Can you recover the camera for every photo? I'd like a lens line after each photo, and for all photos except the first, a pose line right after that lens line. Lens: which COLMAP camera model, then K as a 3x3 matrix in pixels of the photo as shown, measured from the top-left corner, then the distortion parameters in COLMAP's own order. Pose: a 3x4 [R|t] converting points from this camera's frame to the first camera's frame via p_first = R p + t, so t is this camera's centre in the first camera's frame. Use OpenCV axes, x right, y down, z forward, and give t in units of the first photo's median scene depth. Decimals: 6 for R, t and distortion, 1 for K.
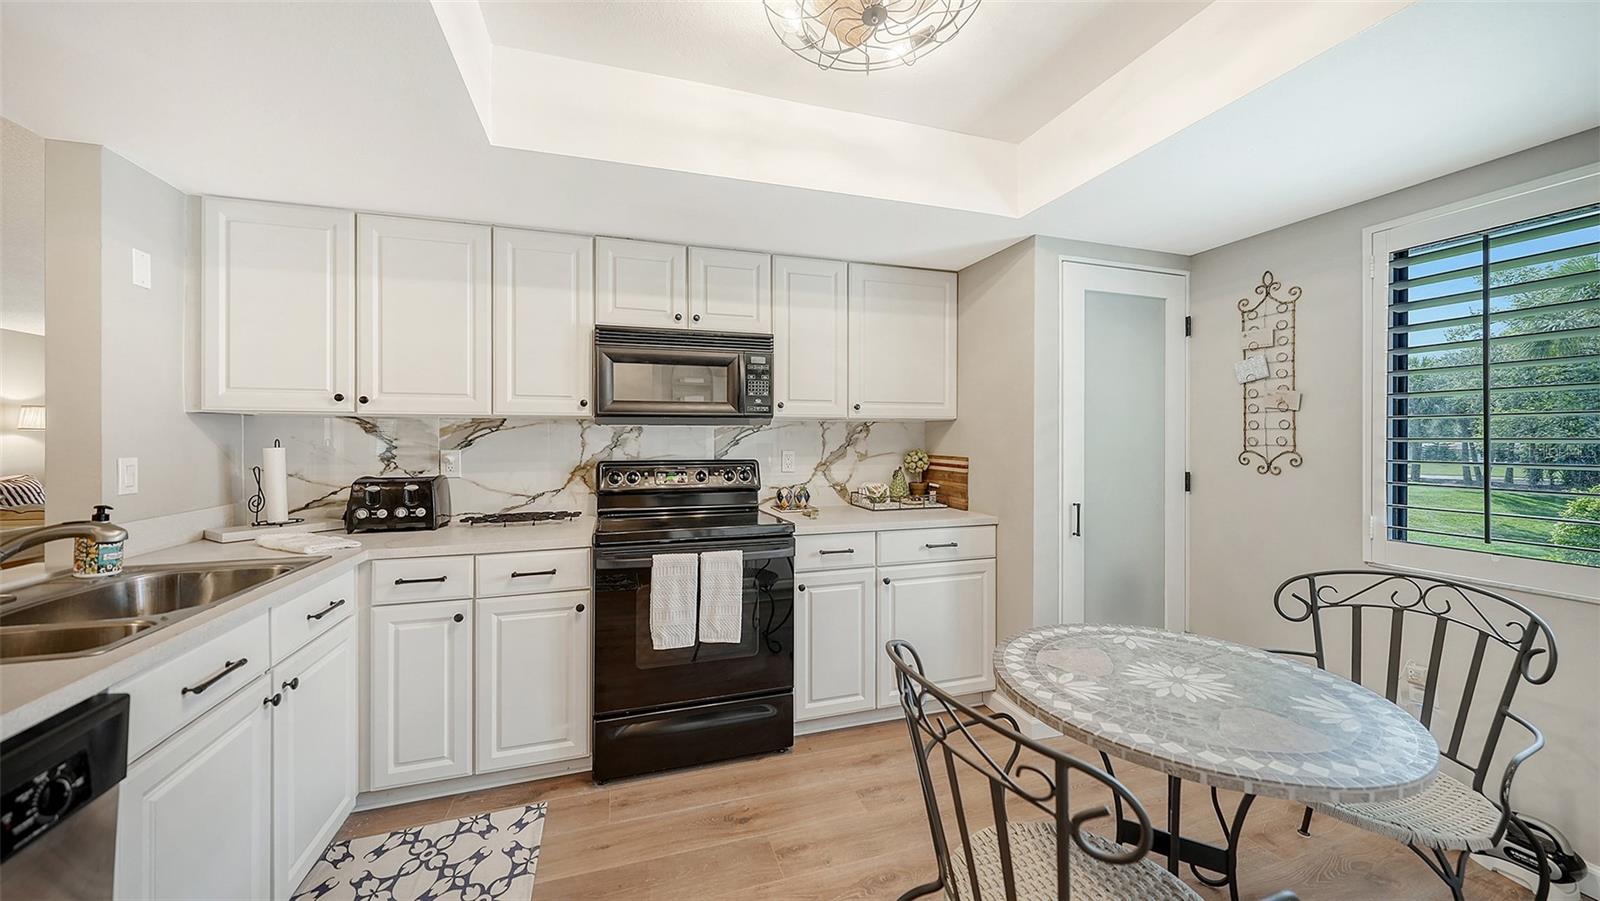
lens RADIAL K [[560.2, 0, 801.2], [0, 560.2, 440.9], [0, 0, 1]] dist [-0.001806, -0.000097]
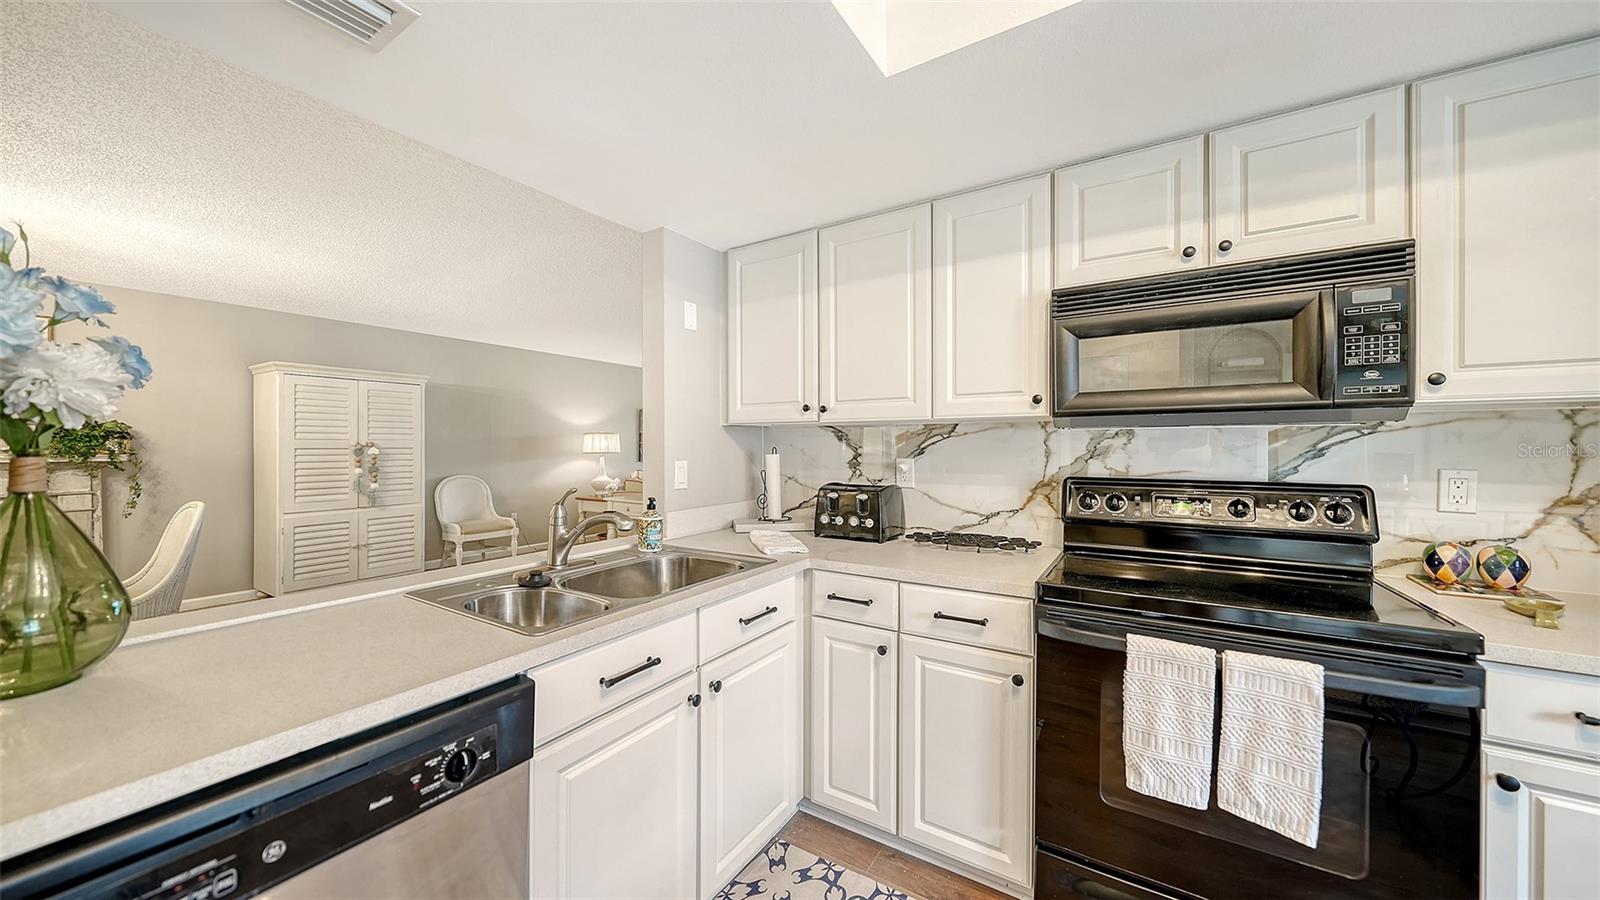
lens RADIAL K [[561.5, 0, 791.7], [0, 561.5, 446.4], [0, 0, 1]] dist [-0.005528, -0.000078]
pose [[0.628386, 0.000633, -0.777901, -0.012729], [-0.001847, 0.999998, -0.000678, -0.003190], [0.777899, 0.001863, 0.628386, 0.274829]]
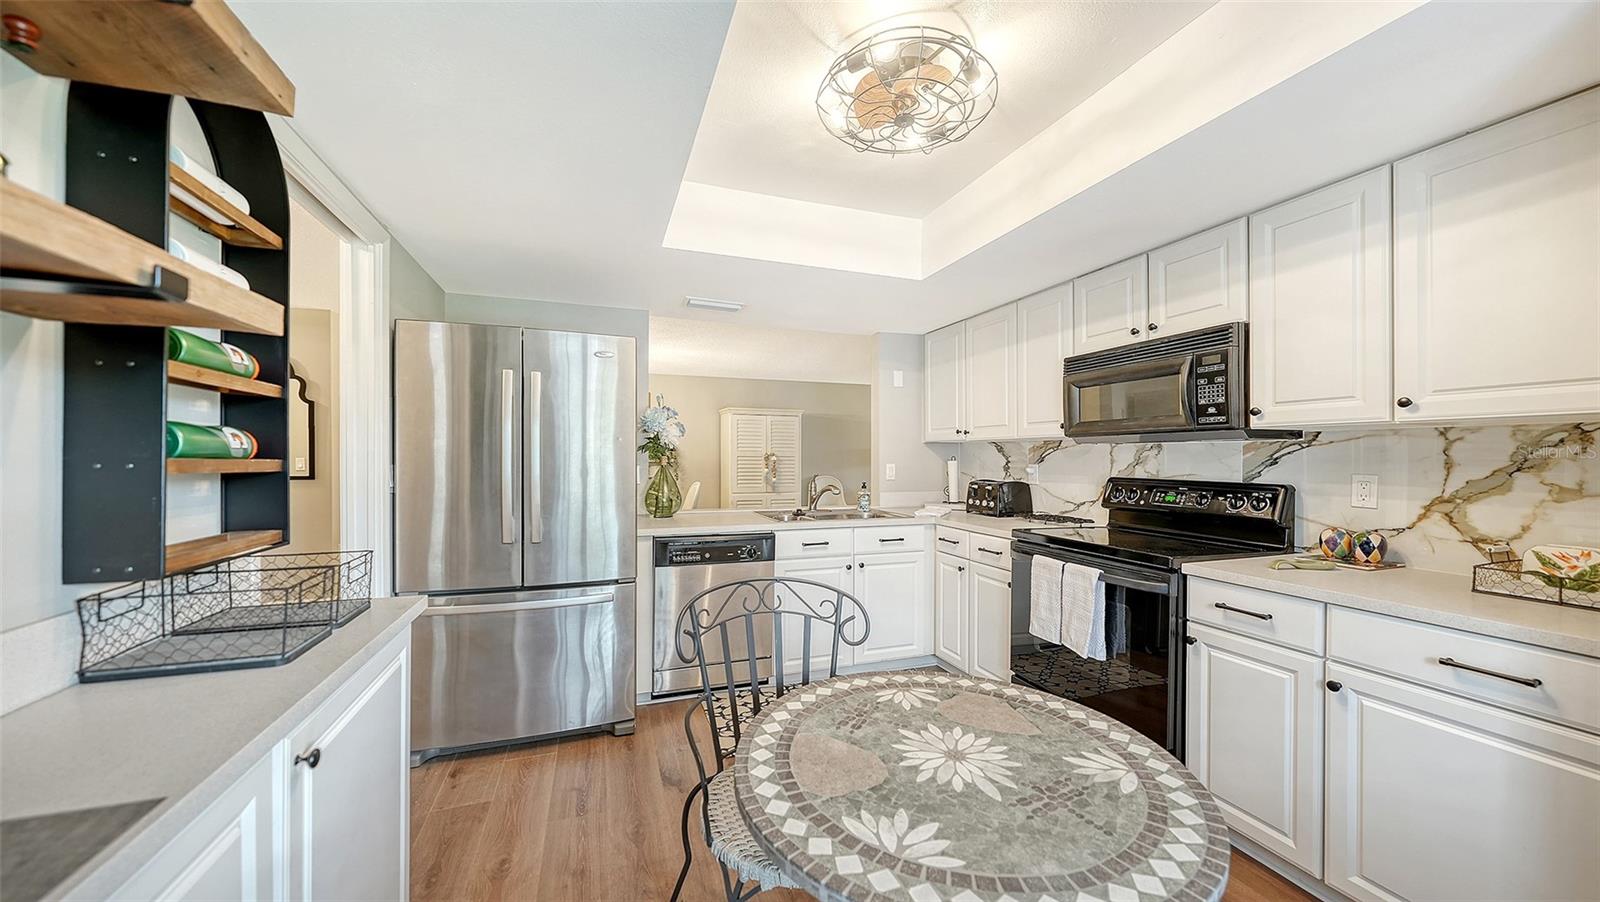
lens RADIAL K [[557.9, 0, 795.6], [0, 557.9, 465.6], [0, 0, 1]] dist [-0.000241, -0.000054]
pose [[0.031369, 0.016469, -0.999372, 0.771949], [-0.010007, 0.999819, 0.016162, 0.003138], [0.999458, 0.009494, 0.031528, 0.396872]]
